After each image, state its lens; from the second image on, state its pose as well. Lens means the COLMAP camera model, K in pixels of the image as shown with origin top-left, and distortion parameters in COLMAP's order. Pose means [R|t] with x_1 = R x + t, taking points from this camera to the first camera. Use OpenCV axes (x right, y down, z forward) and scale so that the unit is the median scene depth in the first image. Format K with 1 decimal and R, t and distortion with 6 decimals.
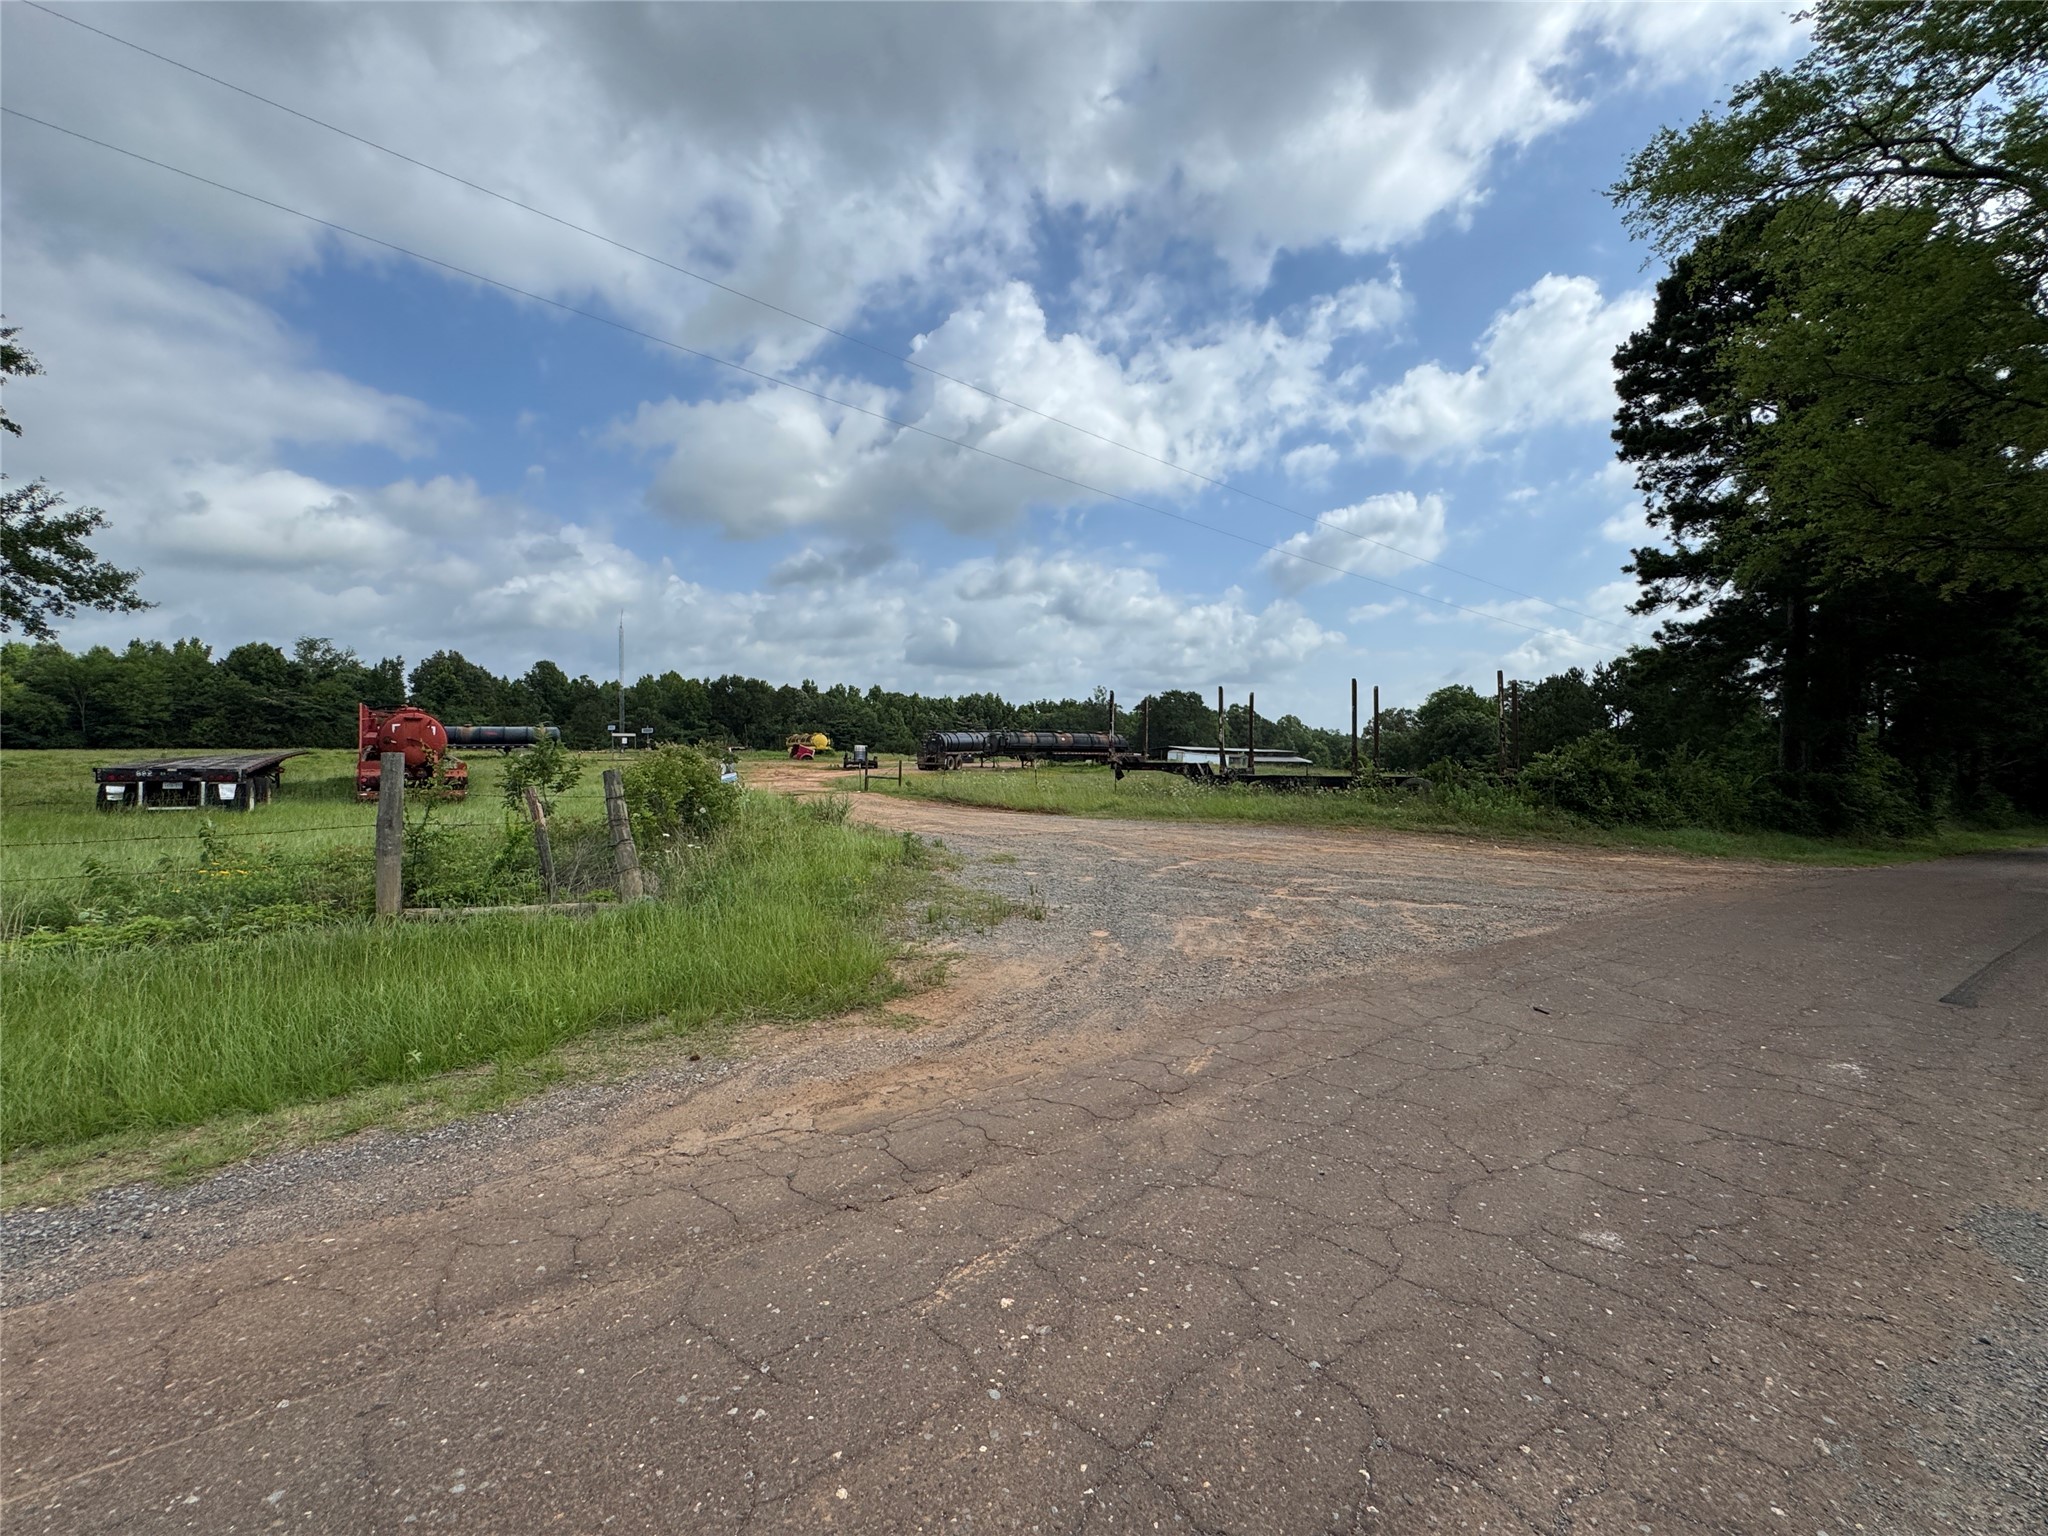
lens RADIAL K [[876.4, 0, 1024.0], [0, 876.4, 768.0], [0, 0, 1]] dist [0.005245, 0.000348]
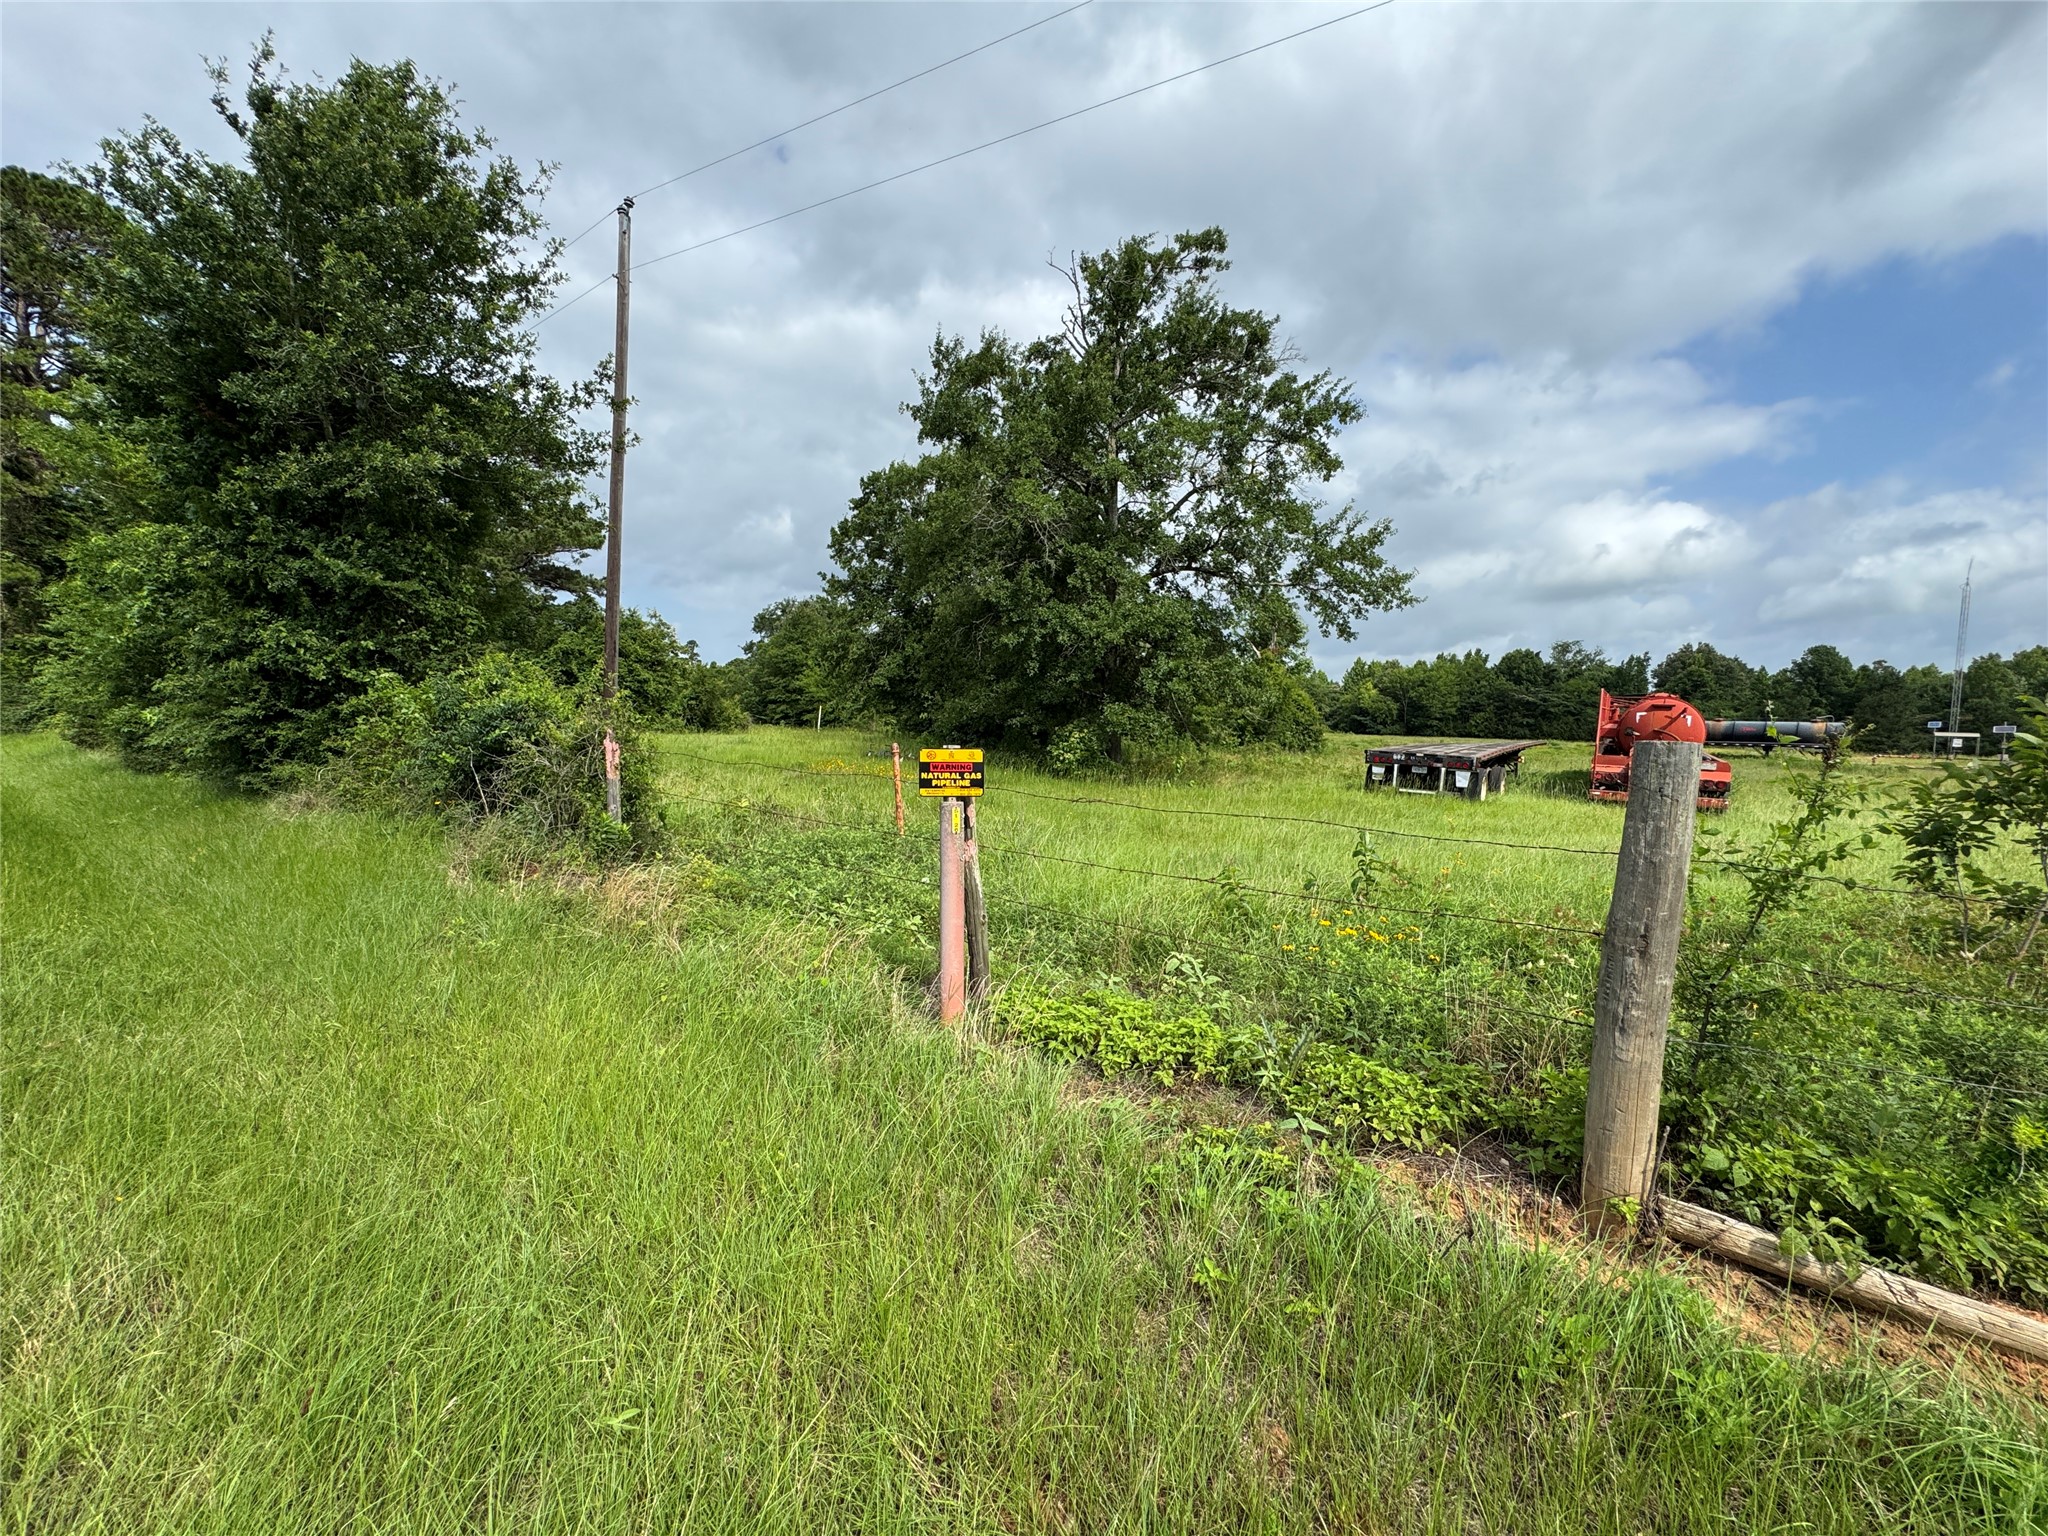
lens RADIAL K [[826.8, 0, 1016.8], [0, 826.8, 764.6], [0, 0, 1]] dist [-0.000197, 0.000422]
pose [[0.304489, 0.058783, -0.950700, -0.027491], [-0.055113, 0.997509, 0.044026, -0.000461], [0.950920, 0.038991, 0.306971, 0.037231]]
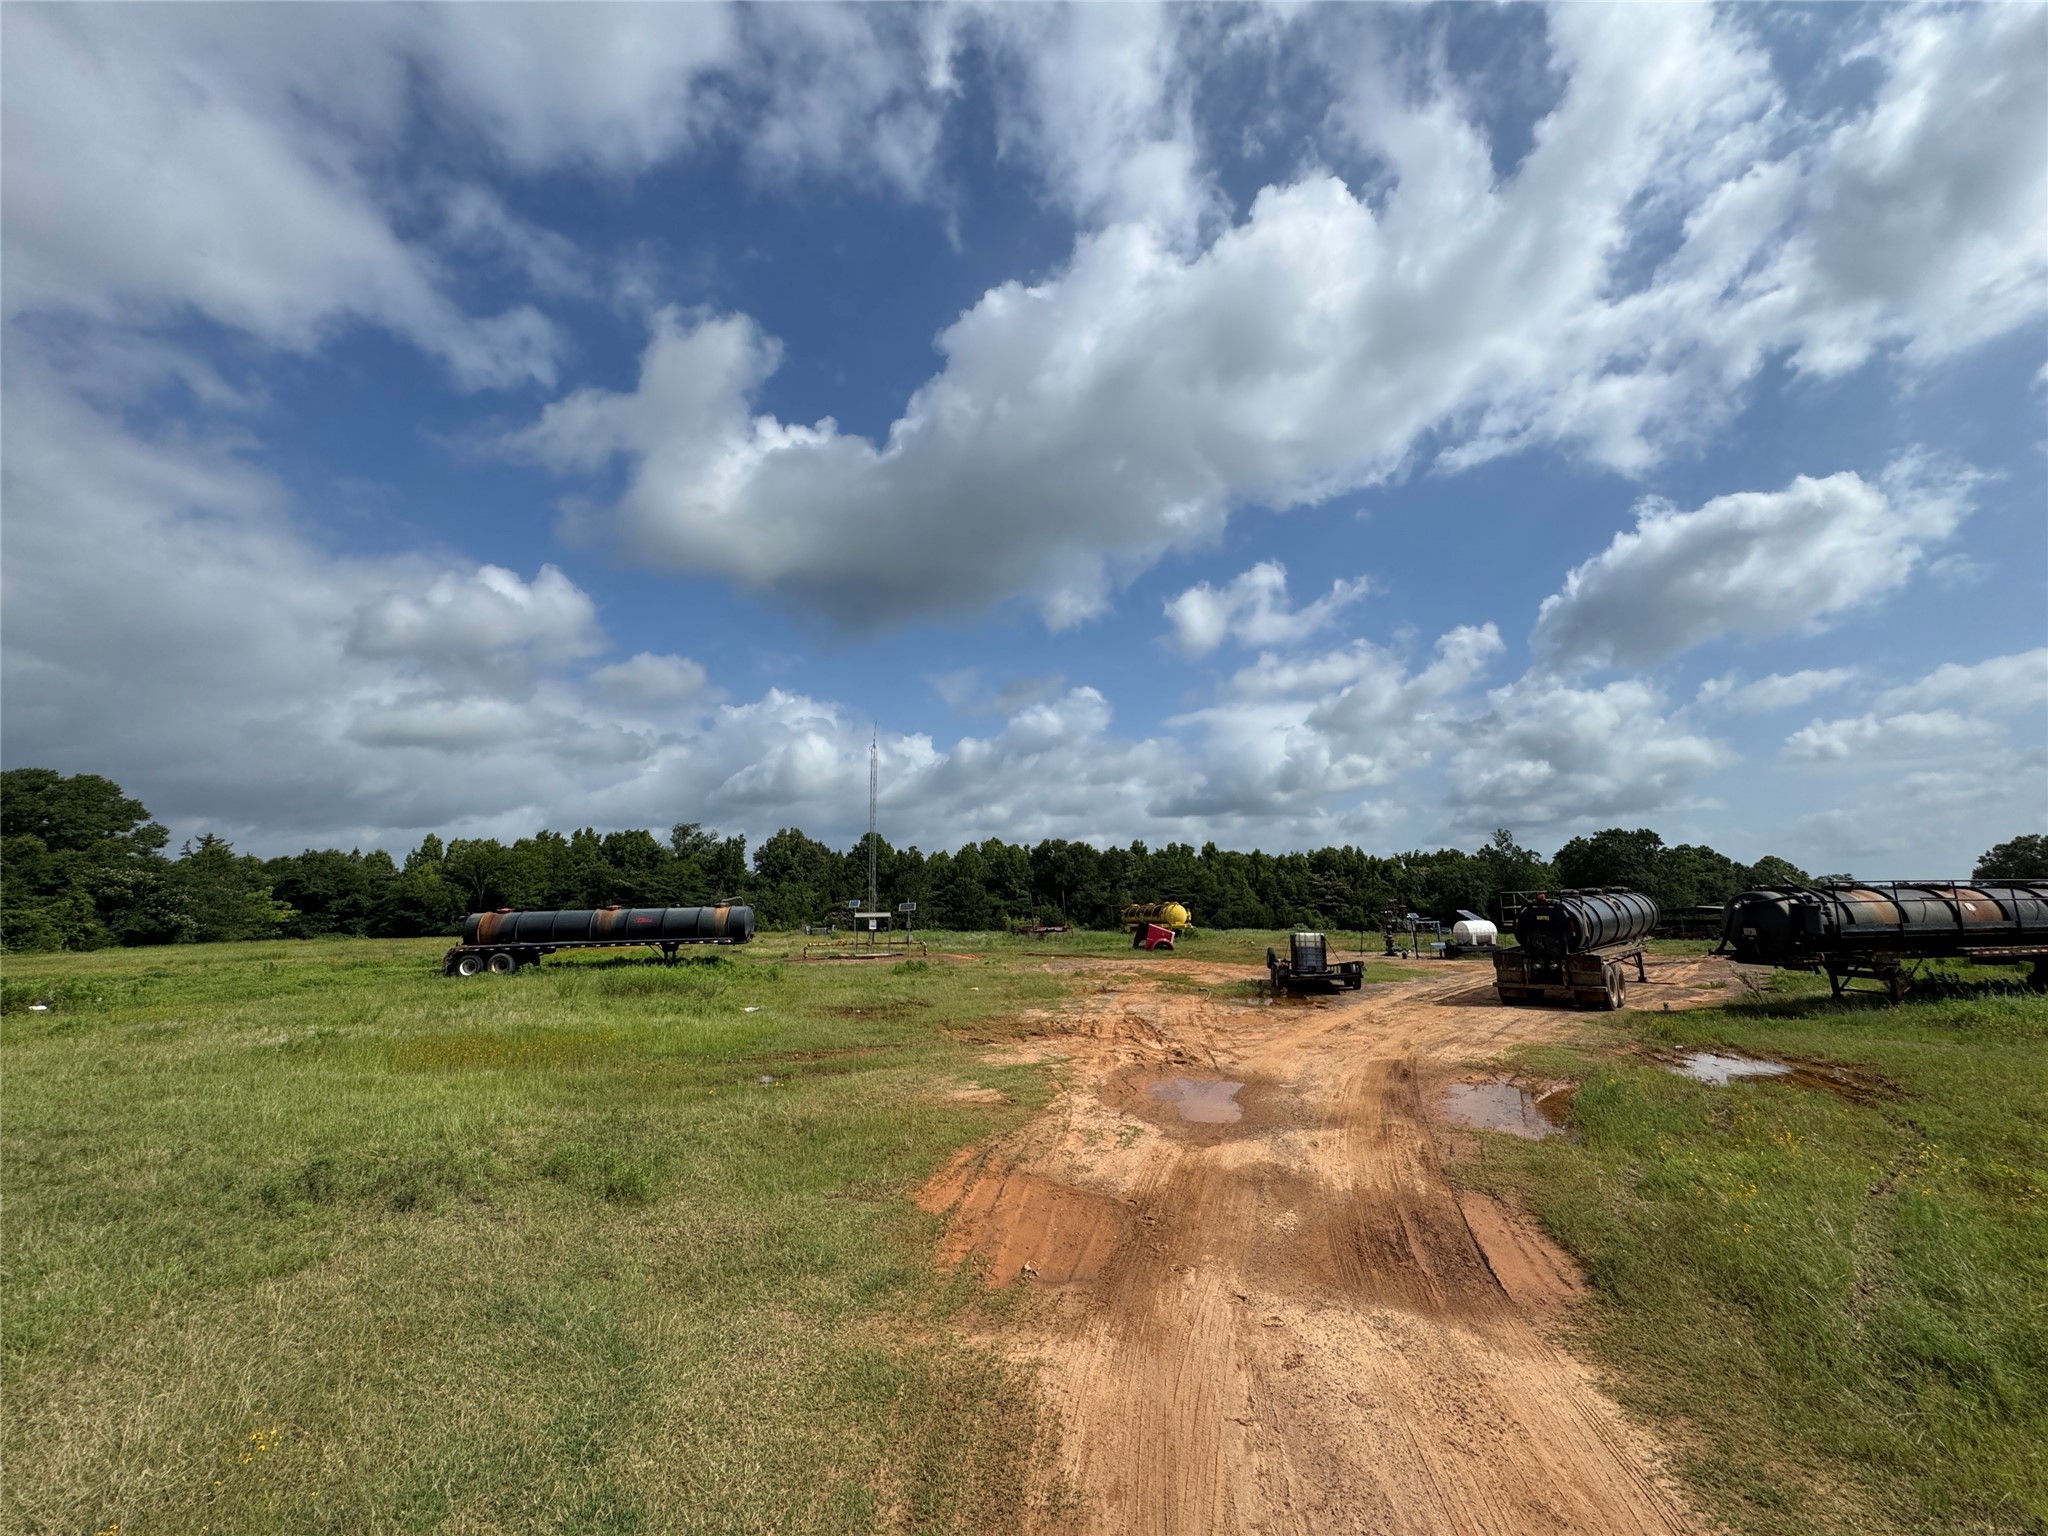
lens RADIAL K [[825.0, 0, 1024.6], [0, 825.0, 772.4], [0, 0, 1]] dist [-0.001313, -0.000052]
pose [[0.933510, -0.080736, -0.349342, -0.087898], [0.013316, 0.981453, -0.191240, -0.014383], [0.358303, 0.173872, 0.917272, 0.295532]]
